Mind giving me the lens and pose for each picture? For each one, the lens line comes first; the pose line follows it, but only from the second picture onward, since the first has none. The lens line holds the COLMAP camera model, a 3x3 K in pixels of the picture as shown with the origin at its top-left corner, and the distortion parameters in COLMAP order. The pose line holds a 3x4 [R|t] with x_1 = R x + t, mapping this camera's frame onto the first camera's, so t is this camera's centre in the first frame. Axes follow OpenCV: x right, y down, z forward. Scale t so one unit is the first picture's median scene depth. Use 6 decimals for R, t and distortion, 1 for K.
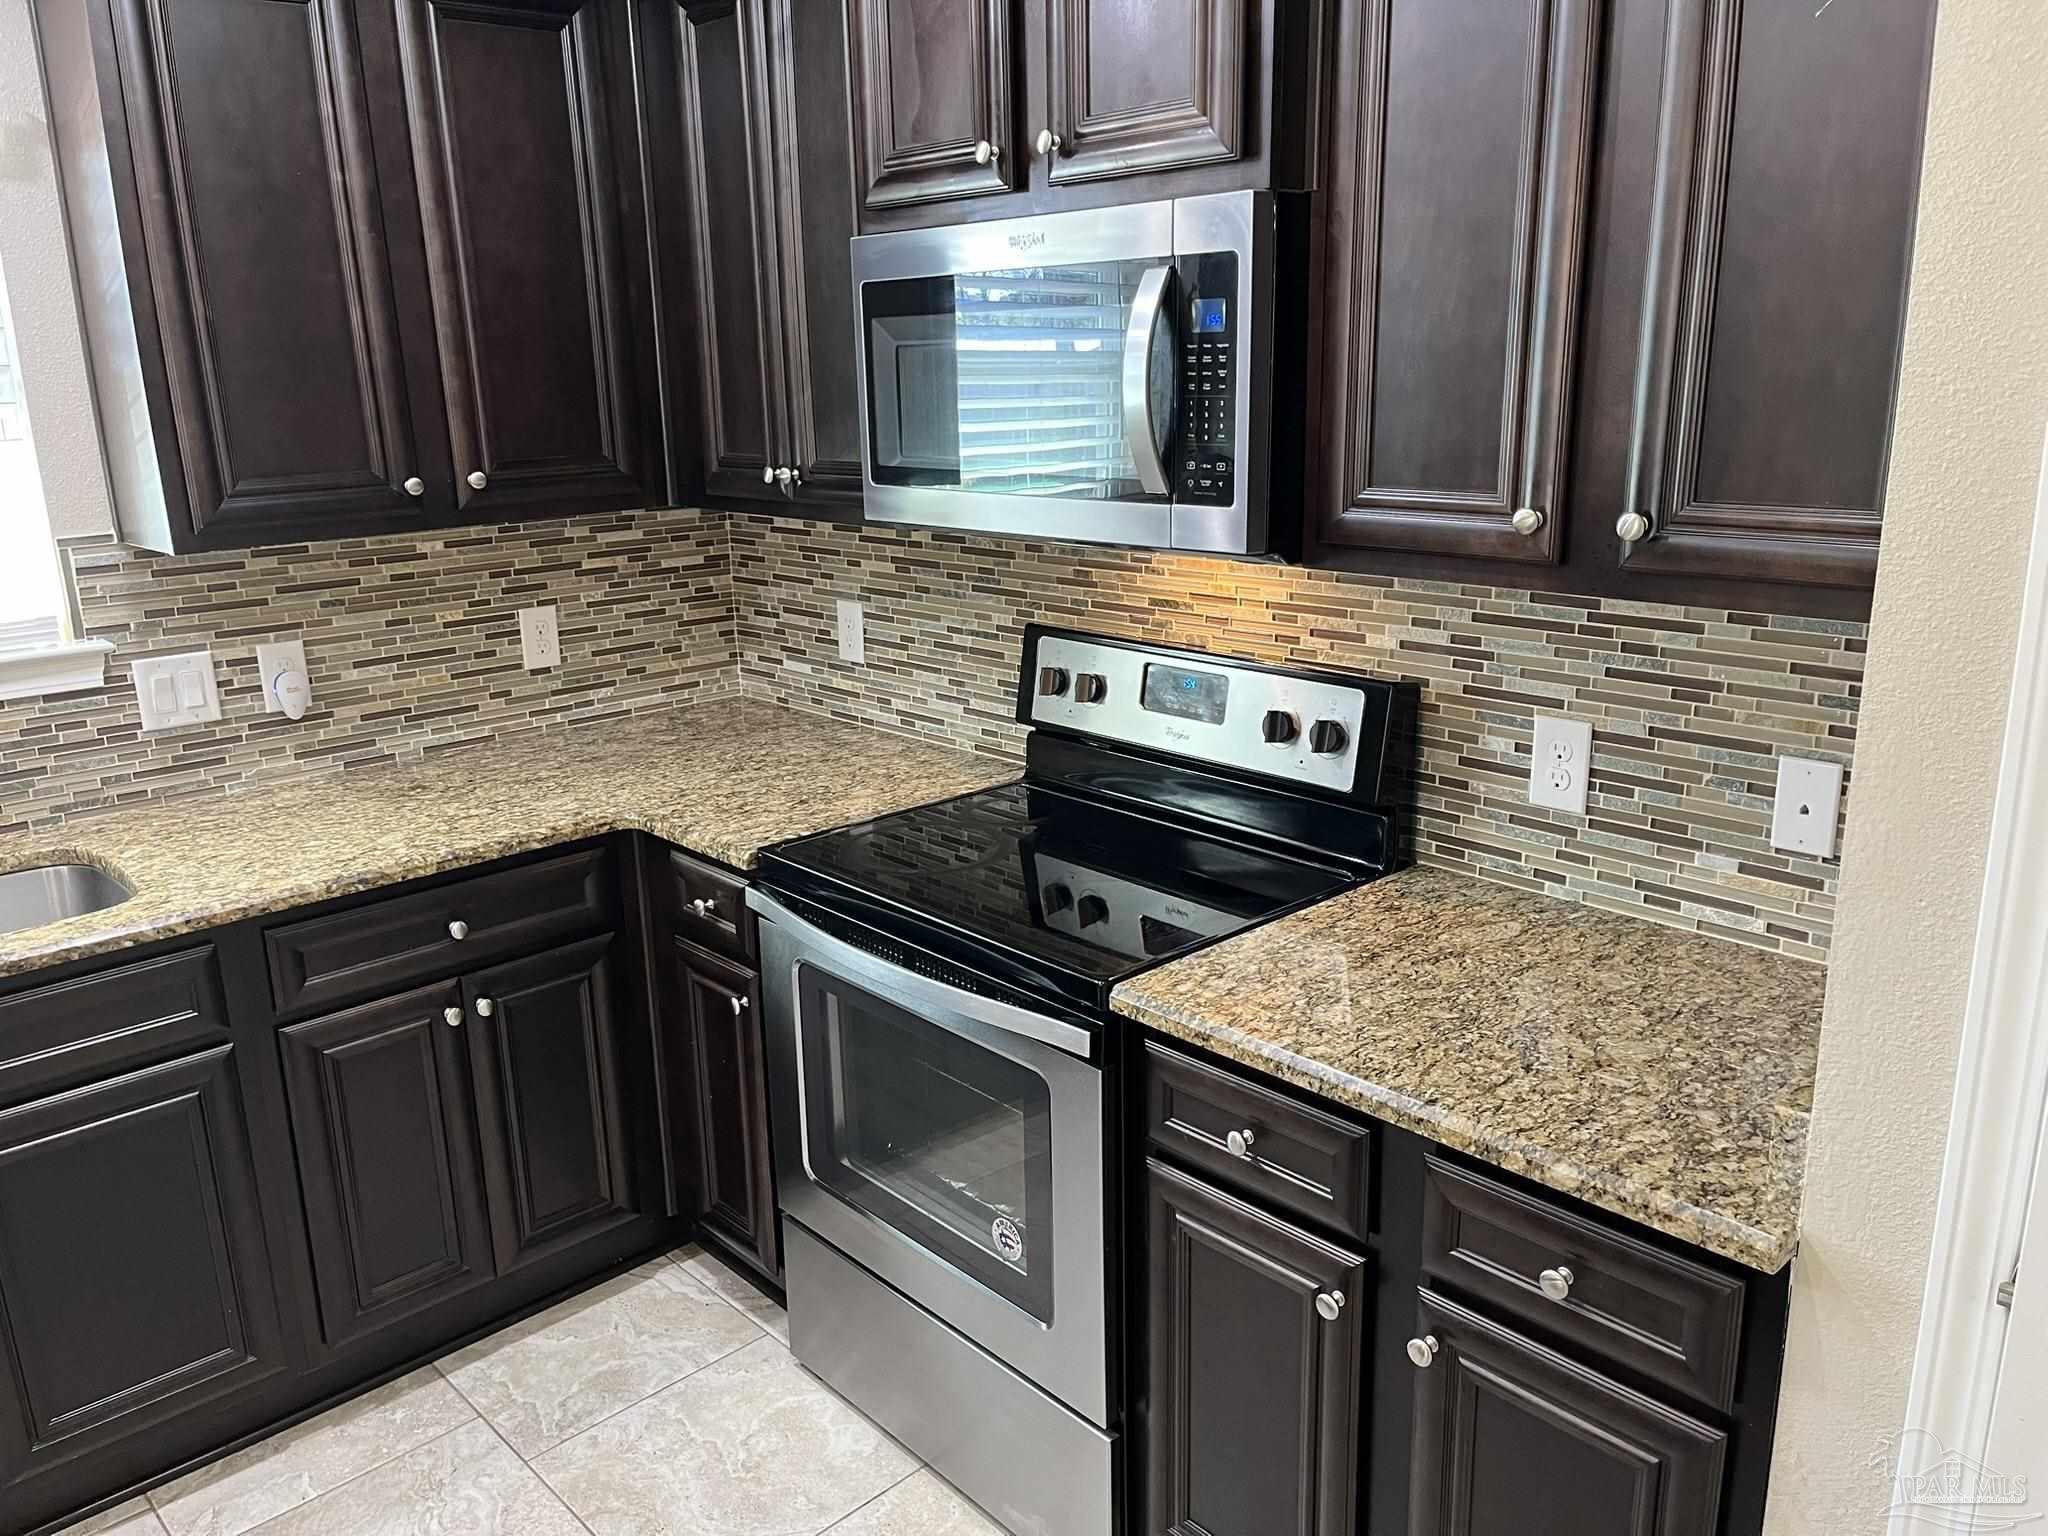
lens RADIAL K [[1546.5, 0, 1015.1], [0, 1546.5, 776.2], [0, 0, 1]] dist [0.069392, -0.096734]
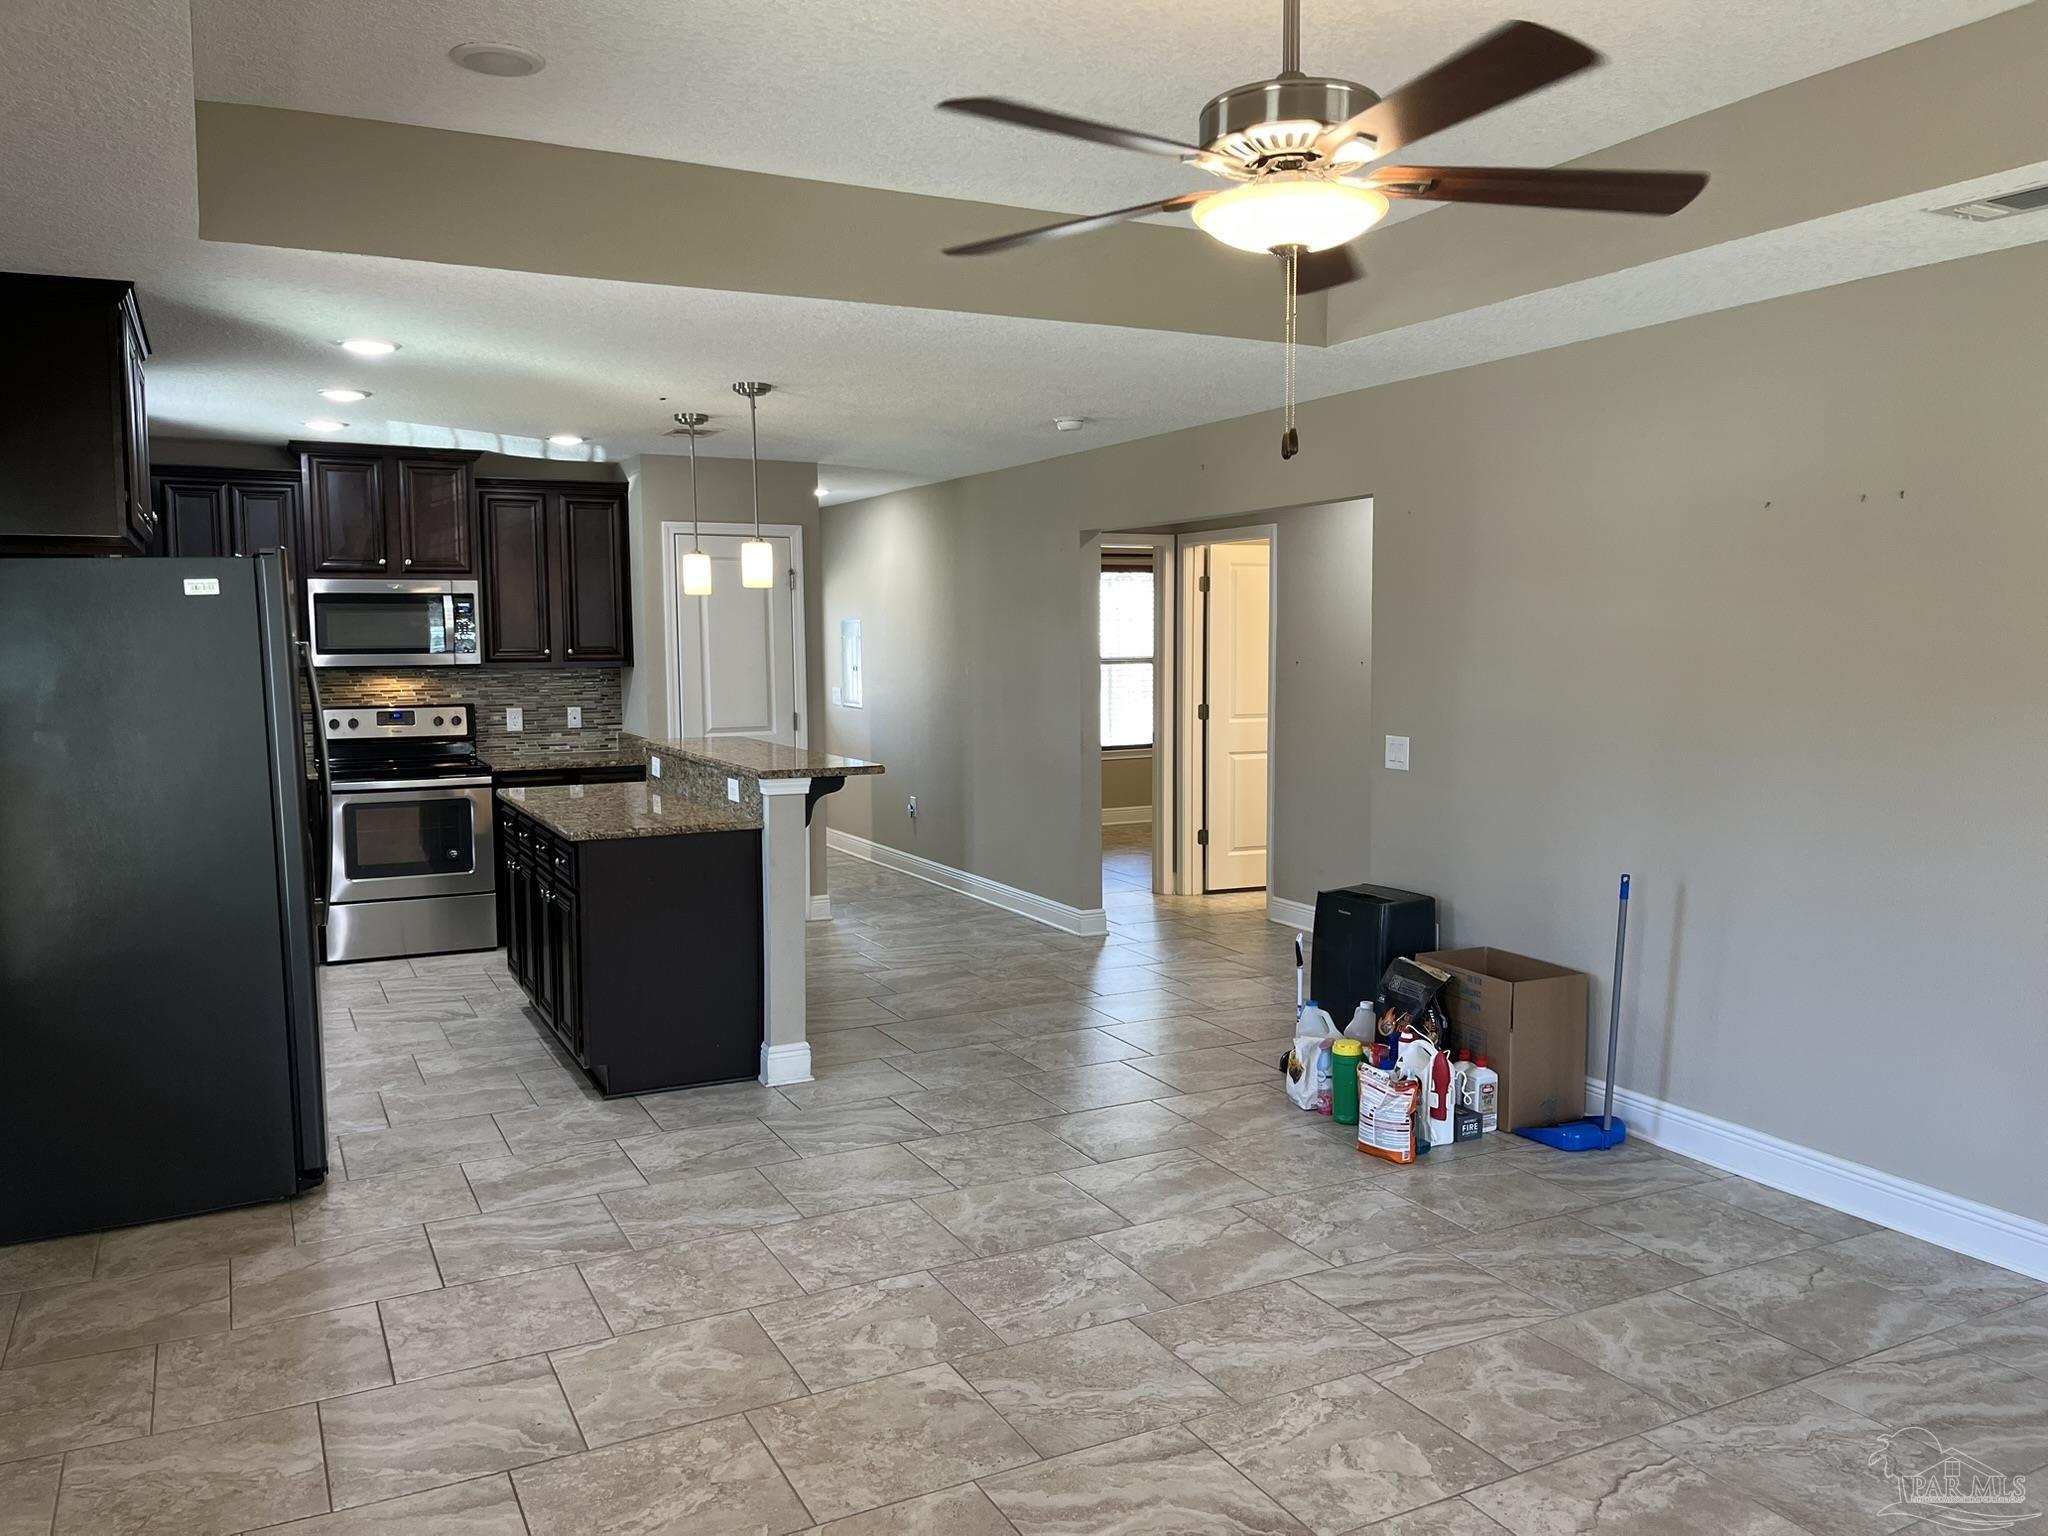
lens RADIAL K [[1546.5, 0, 1028.3], [0, 1546.5, 761.9], [0, 0, 1]] dist [0.069392, -0.096734]
pose [[0.270486, -0.060073, 0.960848, -2.834839], [0.256143, 0.966568, -0.011676, 0.435524], [-0.928024, 0.249273, 0.276830, -1.170849]]
